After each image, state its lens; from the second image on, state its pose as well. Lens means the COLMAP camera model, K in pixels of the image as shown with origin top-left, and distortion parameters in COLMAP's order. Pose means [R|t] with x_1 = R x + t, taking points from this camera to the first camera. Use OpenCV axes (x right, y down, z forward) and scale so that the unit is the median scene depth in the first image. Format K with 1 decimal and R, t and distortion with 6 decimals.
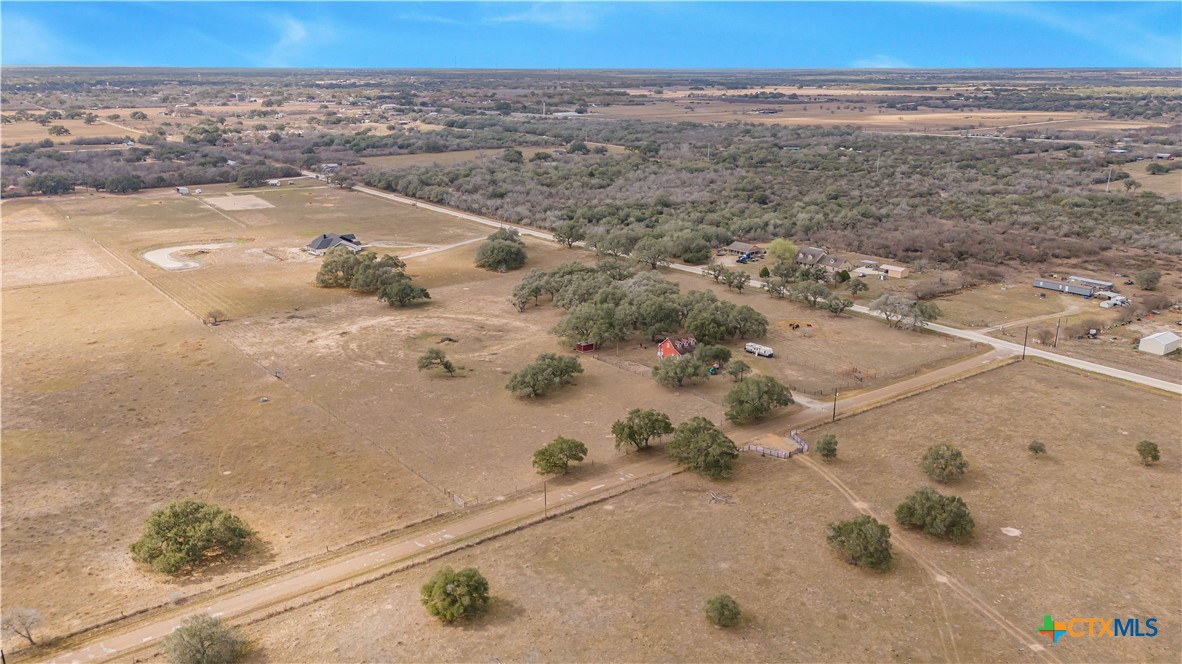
lens RADIAL K [[898.0, 0, 591.0], [0, 898.0, 332.0], [0, 0, 1]] dist [0.041221, -0.004385]
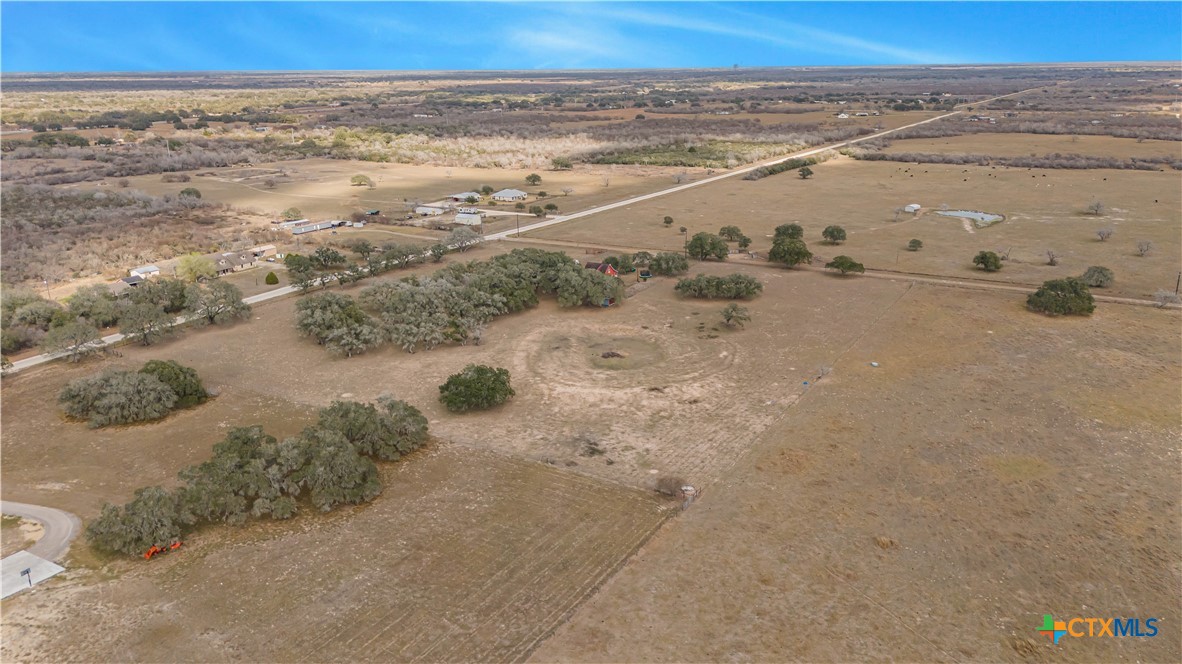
lens RADIAL K [[898.0, 0, 591.0], [0, 898.0, 332.0], [0, 0, 1]] dist [0.041221, -0.004385]
pose [[-0.364063, -0.259737, 0.894424, -0.883015], [0.274246, 0.887857, 0.369458, -0.320353], [-0.890083, 0.379798, -0.252004, 1.186026]]
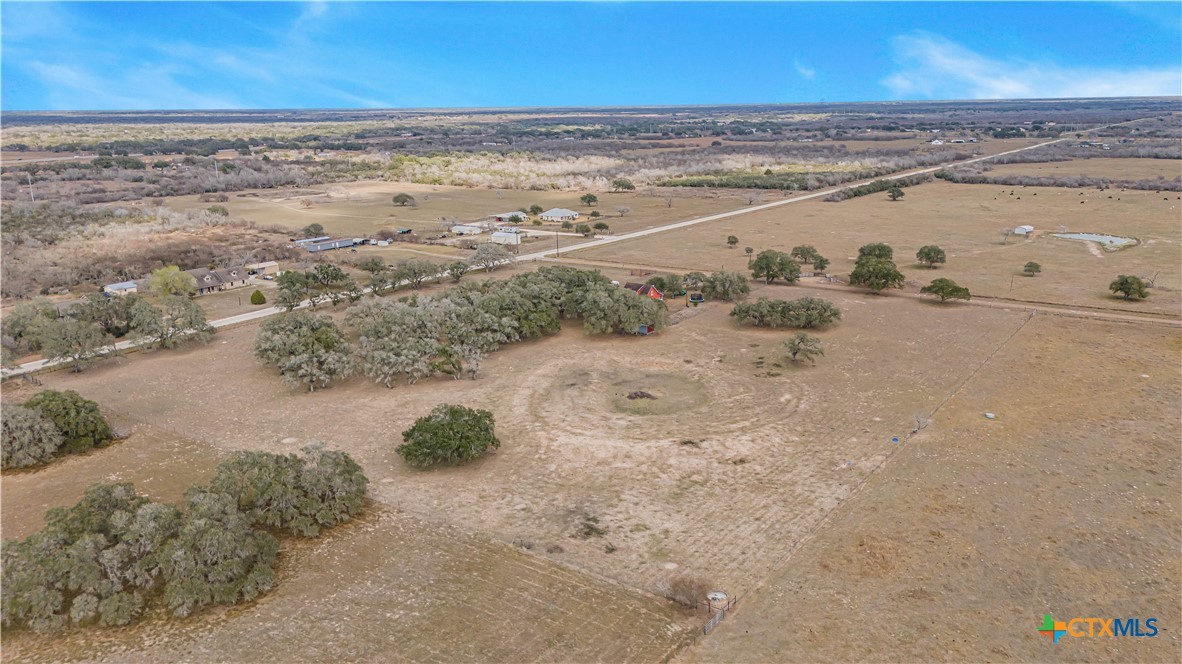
lens RADIAL K [[918.3, 0, 603.6], [0, 918.3, 334.5], [0, 0, 1]] dist [0.034879, -0.006944]
pose [[-0.294706, -0.229720, 0.927565, -0.748486], [0.282671, 0.906277, 0.314258, -0.244839], [-0.912823, 0.354809, -0.202150, 1.110553]]
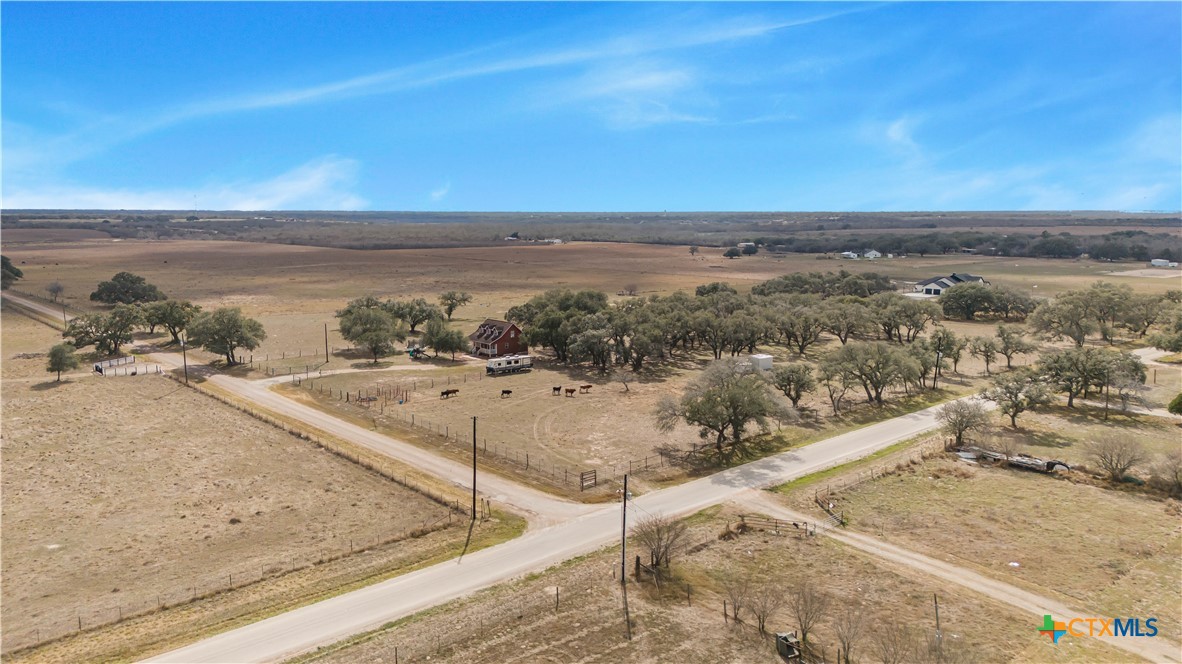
lens RADIAL K [[898.0, 0, 591.0], [0, 898.0, 332.0], [0, 0, 1]] dist [0.041221, -0.004385]
pose [[0.084103, 0.138709, -0.986756, 0.704663], [-0.278323, 0.954122, 0.110400, -0.073558], [0.956798, 0.265352, 0.118850, 0.868612]]
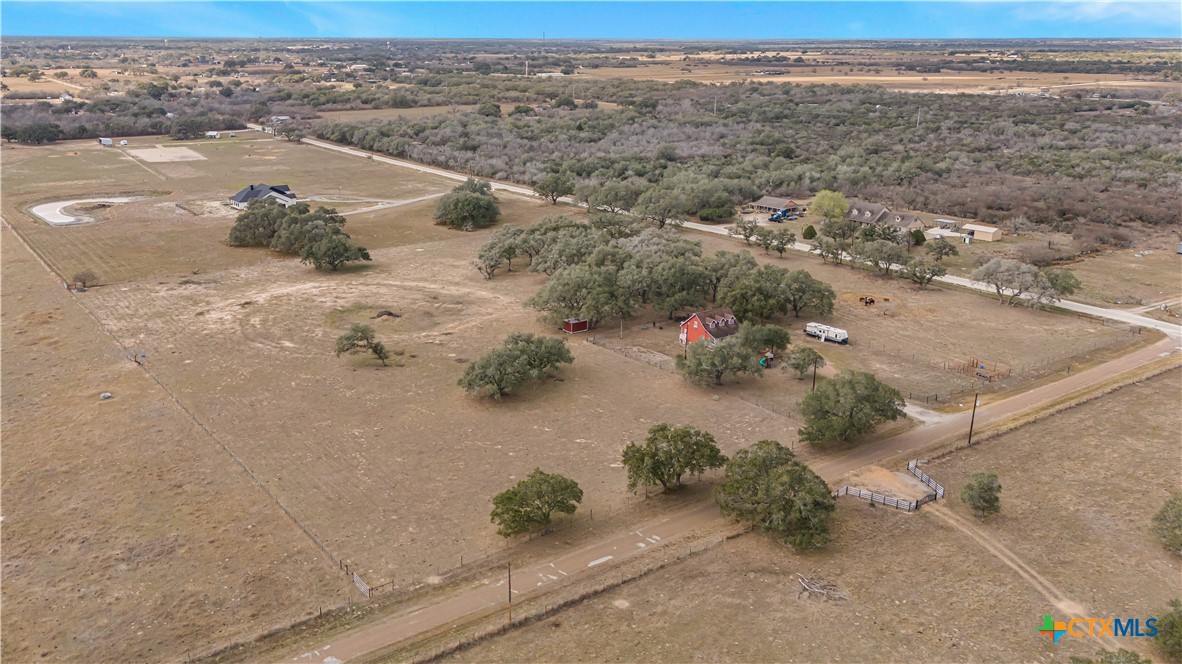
lens RADIAL K [[947.0, 0, 539.2], [0, 947.0, 300.7], [0, 0, 1]] dist [0.035861, -0.004427]
pose [[0.999257, 0.011194, -0.036871, -0.007068], [-0.011750, 0.999820, -0.014901, 0.007656], [0.036697, 0.015323, 0.999209, 0.227705]]
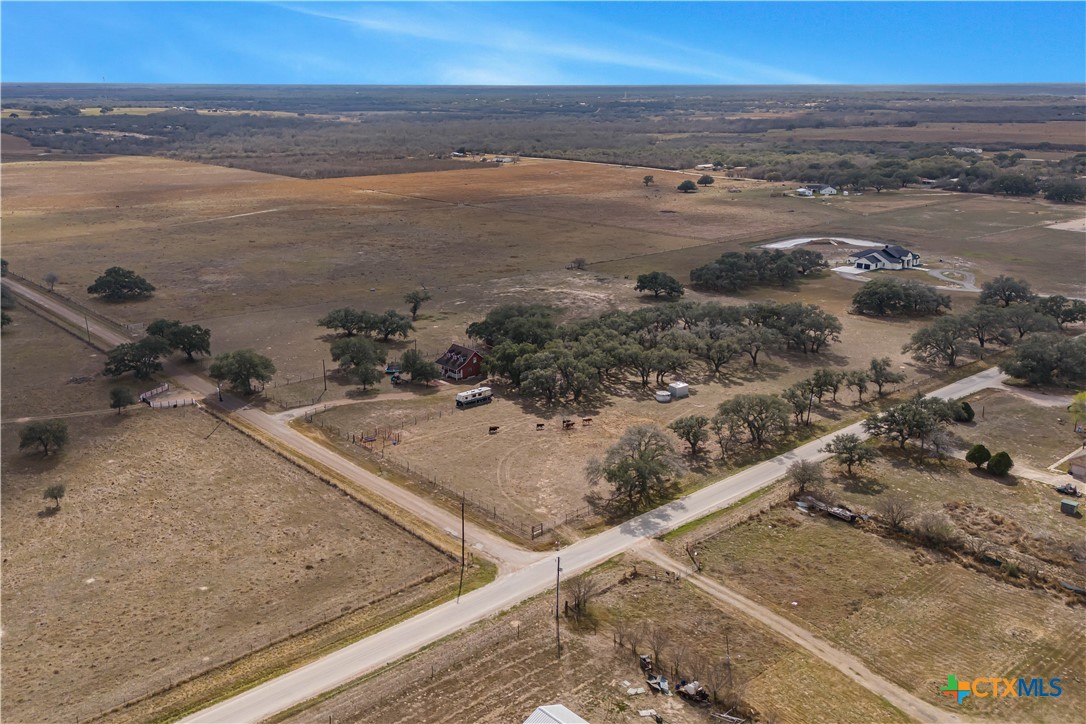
lens RADIAL K [[967.6, 0, 543.0], [0, 967.6, 362.0], [0, 0, 1]] dist [0.062463, -0.008469]
pose [[0.084461, 0.273334, -0.958204, 0.865363], [-0.278320, 0.929837, 0.240710, -0.197180], [0.956768, 0.246357, 0.154609, 0.820698]]
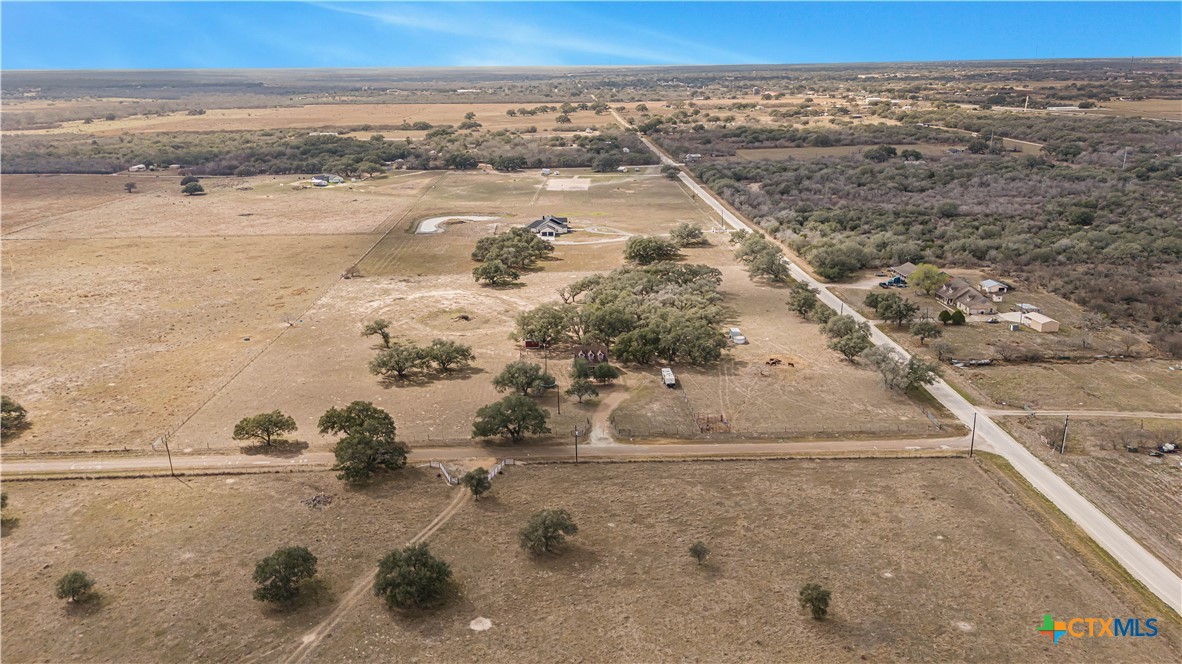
lens RADIAL K [[855.7, 0, 603.4], [0, 855.7, 330.7], [0, 0, 1]] dist [0.098389, -0.123842]
pose [[0.827569, 0.156198, -0.539196, 0.523723], [-0.147201, 0.987281, 0.060075, -0.060619], [0.541721, 0.029654, 0.840035, 0.216901]]
